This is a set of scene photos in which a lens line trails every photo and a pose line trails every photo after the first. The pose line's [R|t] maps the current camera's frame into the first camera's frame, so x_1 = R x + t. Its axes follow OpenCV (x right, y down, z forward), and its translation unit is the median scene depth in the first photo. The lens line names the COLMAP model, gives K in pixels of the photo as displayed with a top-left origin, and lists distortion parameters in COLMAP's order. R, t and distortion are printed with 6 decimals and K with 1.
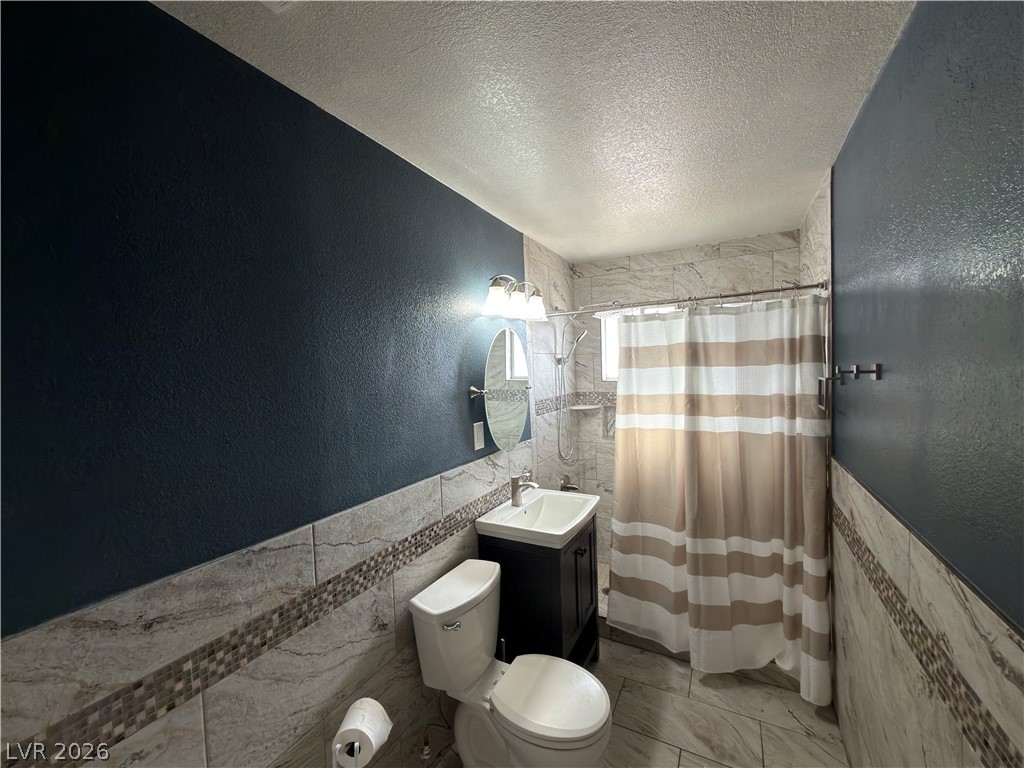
lens RADIAL K [[408.1, 0, 510.8], [0, 408.1, 385.4], [0, 0, 1]] dist [0.000035, -0.000196]
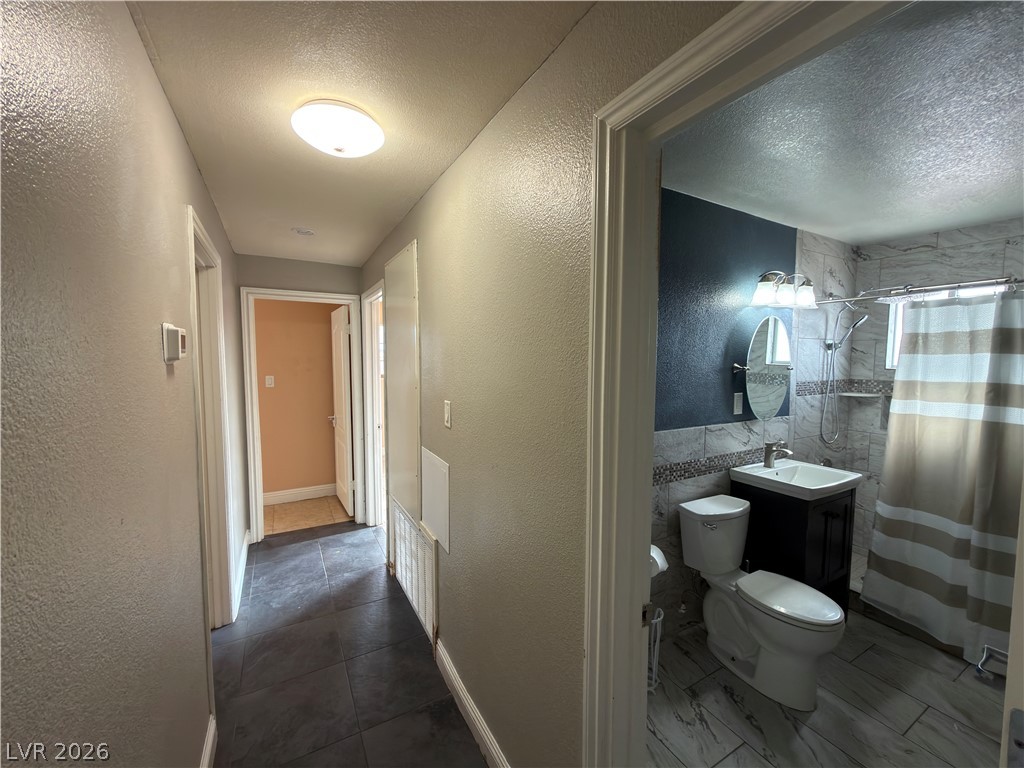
lens RADIAL K [[408.1, 0, 510.8], [0, 408.1, 385.4], [0, 0, 1]] dist [0.000035, -0.000196]
pose [[0.844048, 0.074180, -0.531112, -0.006026], [-0.054975, 0.997138, 0.051903, 0.038438], [0.533442, -0.014611, 0.845710, -0.391567]]
